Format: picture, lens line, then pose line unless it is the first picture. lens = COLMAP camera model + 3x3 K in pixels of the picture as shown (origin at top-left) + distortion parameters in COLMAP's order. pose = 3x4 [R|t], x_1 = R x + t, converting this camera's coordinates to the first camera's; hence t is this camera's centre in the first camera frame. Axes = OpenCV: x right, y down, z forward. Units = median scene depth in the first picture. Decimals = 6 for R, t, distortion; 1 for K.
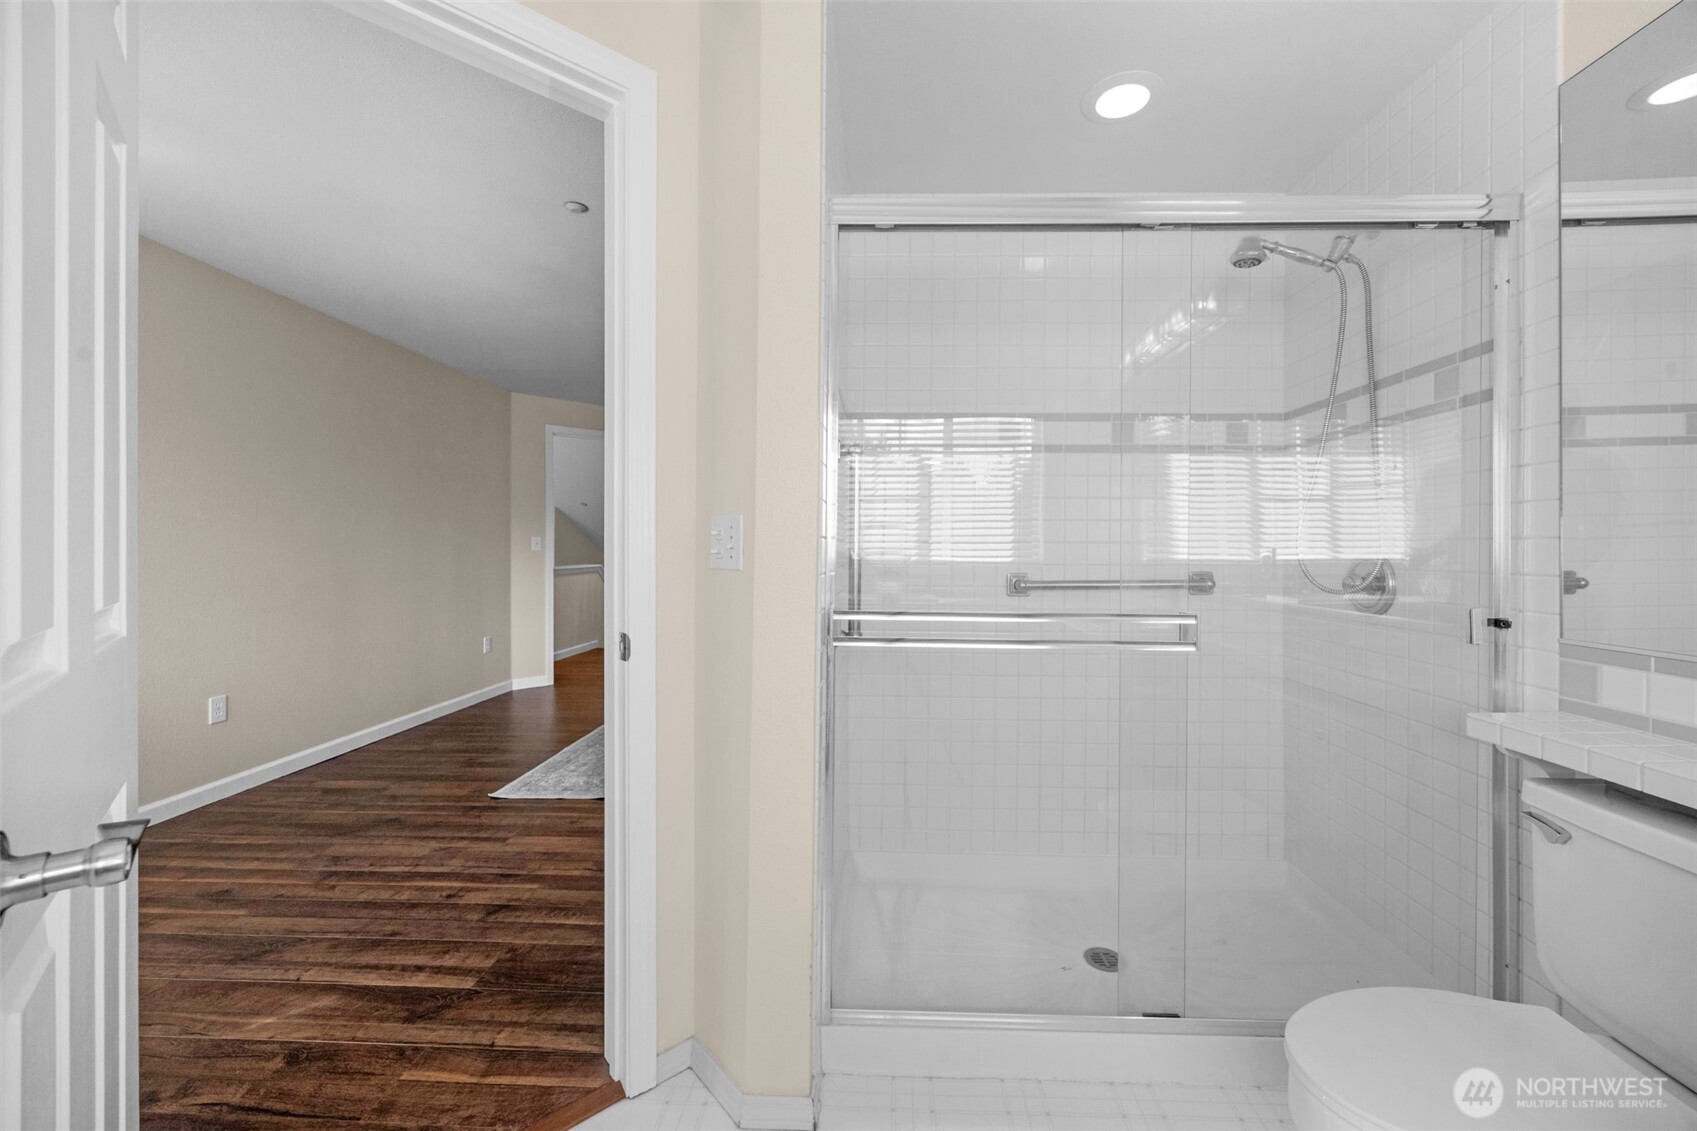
lens RADIAL K [[653.8, 0, 854.8], [0, 653.8, 550.1], [0, 0, 1]] dist [-0.000119, -0.000054]
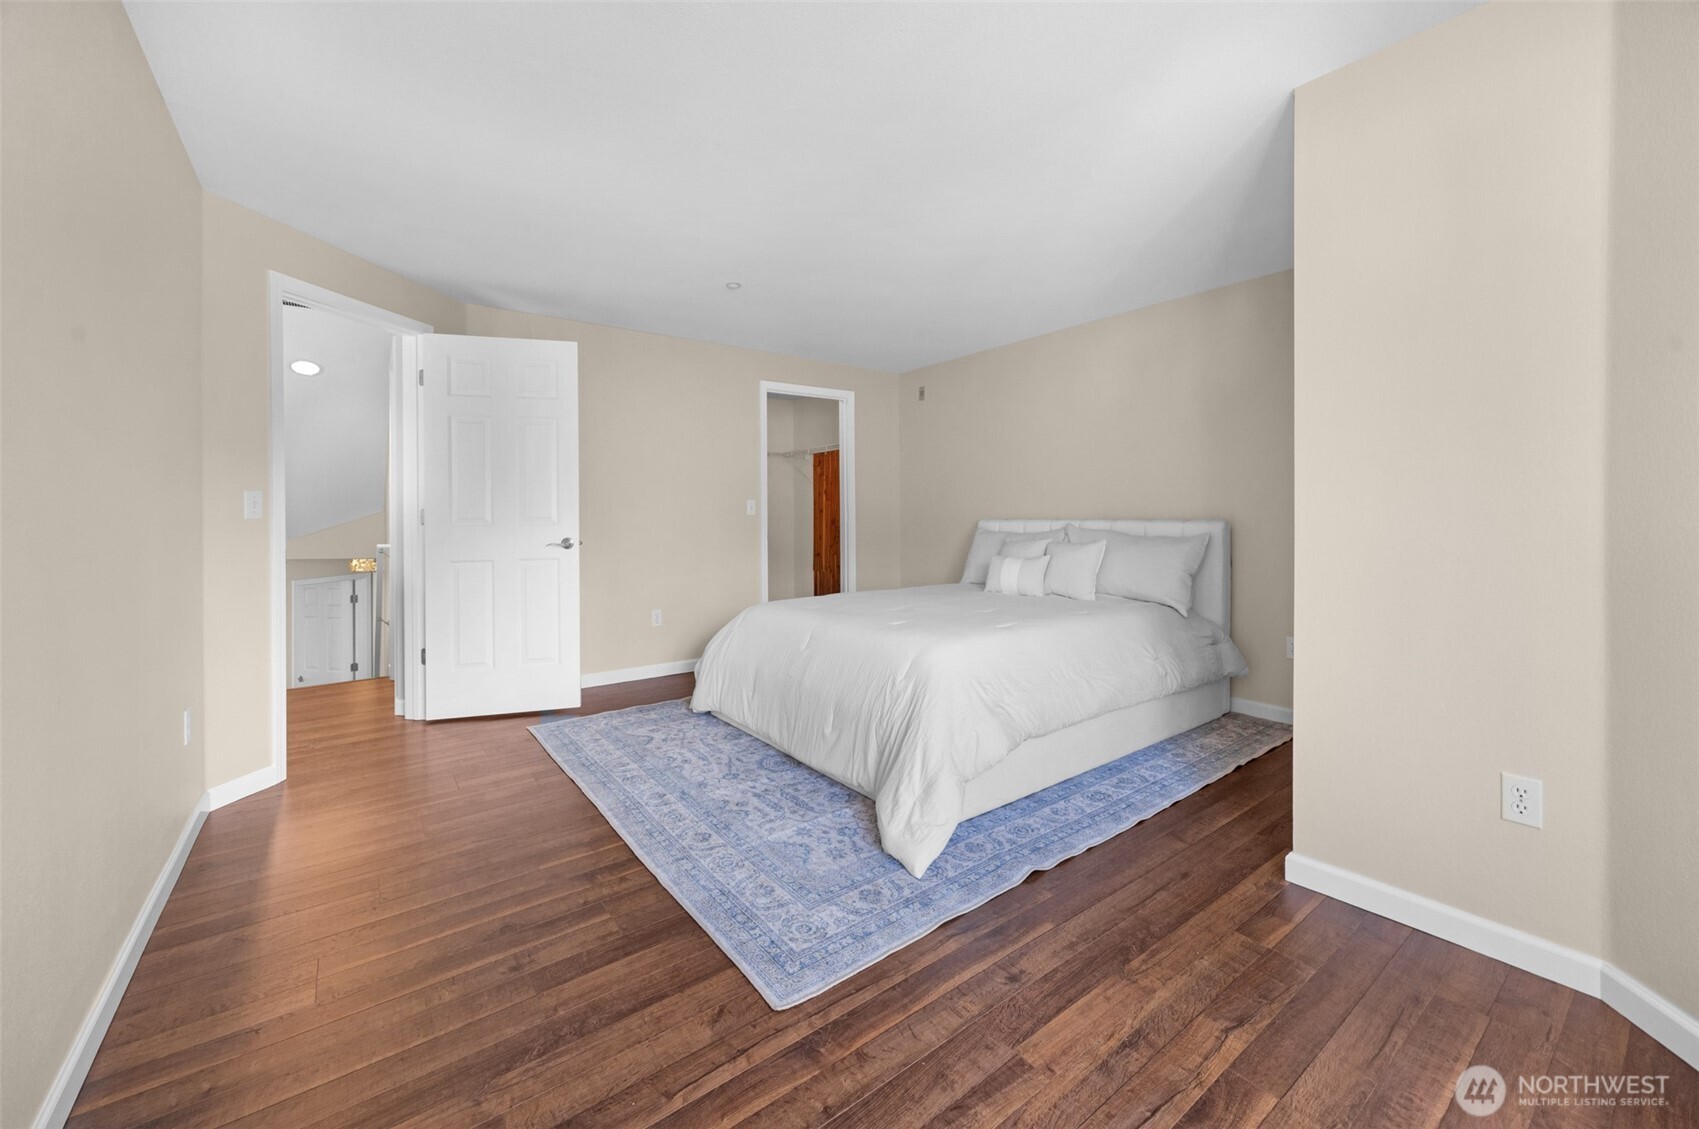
lens RADIAL K [[663.0, 0, 840.6], [0, 663.0, 521.6], [0, 0, 1]] dist [-0.000809, -0.000096]
pose [[0.769970, -0.006681, 0.638045, -0.927103], [0.004238, 0.999977, 0.005355, 0.002789], [-0.638066, -0.001419, 0.769980, 0.642863]]
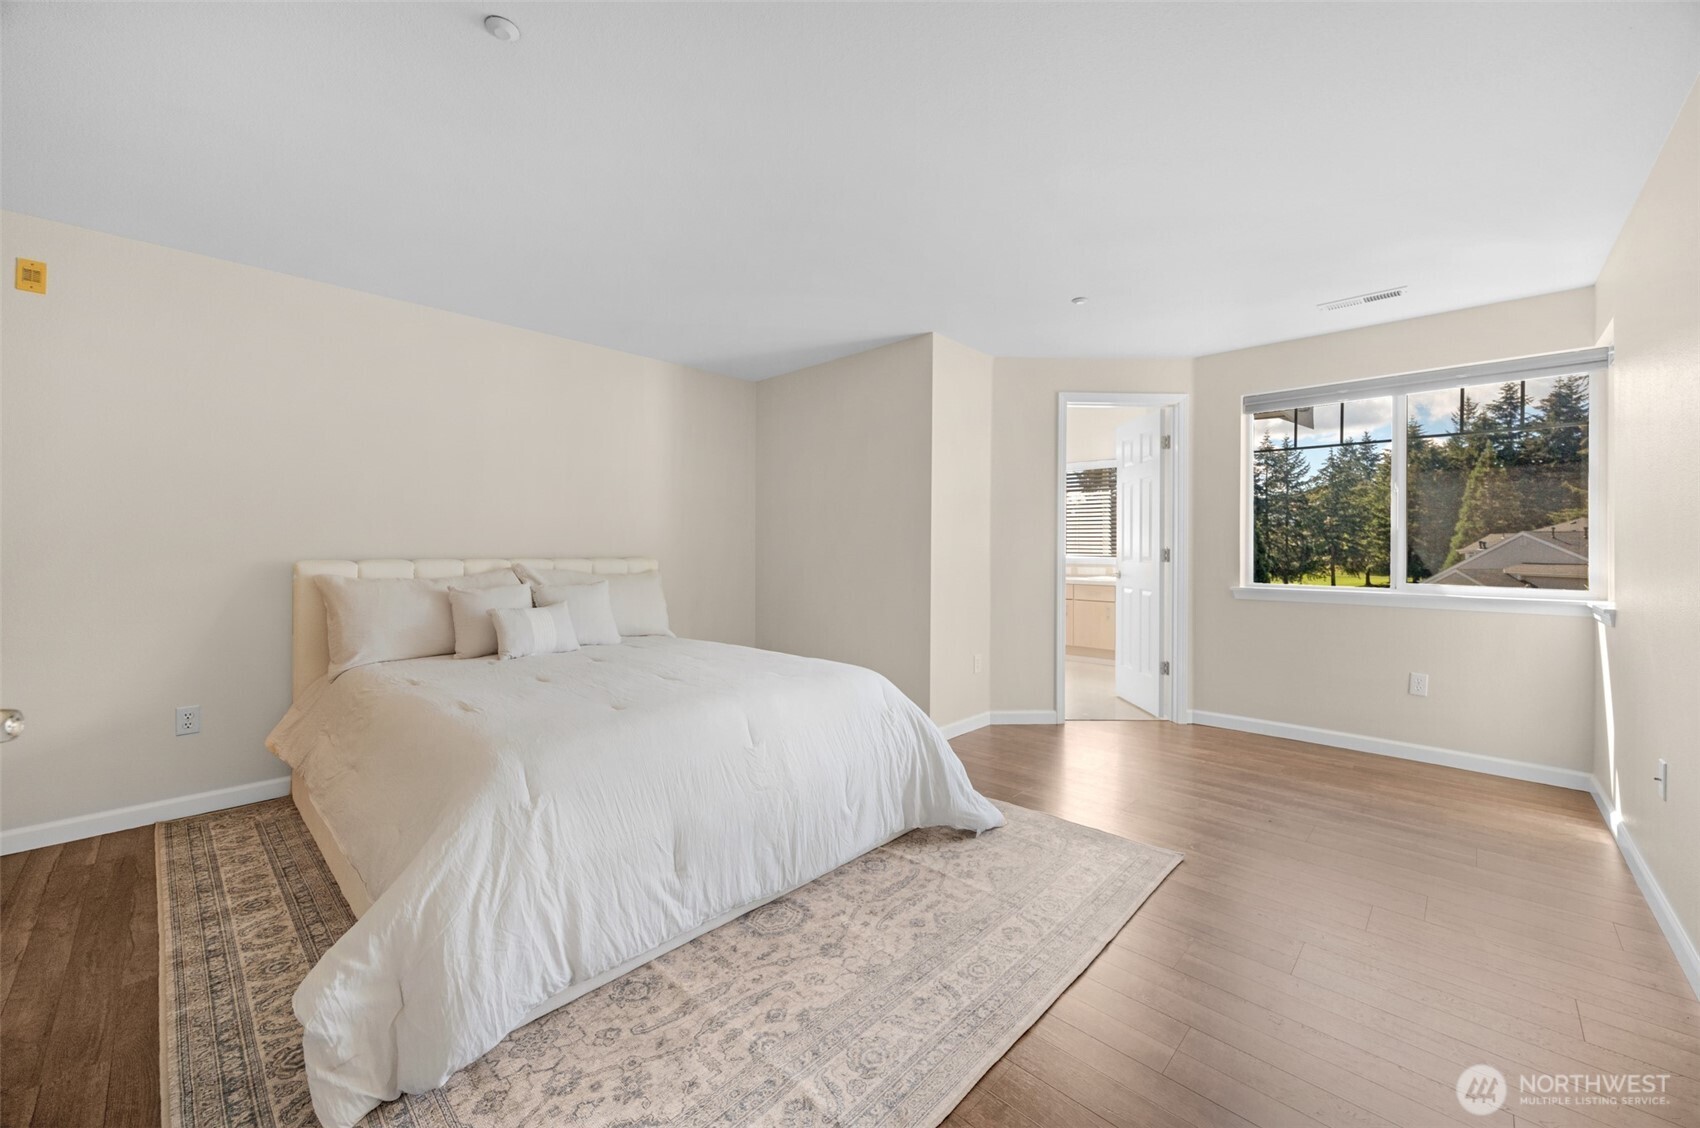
lens RADIAL K [[660.5, 0, 864.6], [0, 660.5, 548.8], [0, 0, 1]] dist [-0.001668, -0.000265]
pose [[-0.770437, 0.009799, 0.637441, -0.856415], [0.006525, 0.999951, -0.007484, 0.002988], [-0.637483, -0.001607, -0.770463, 2.069309]]
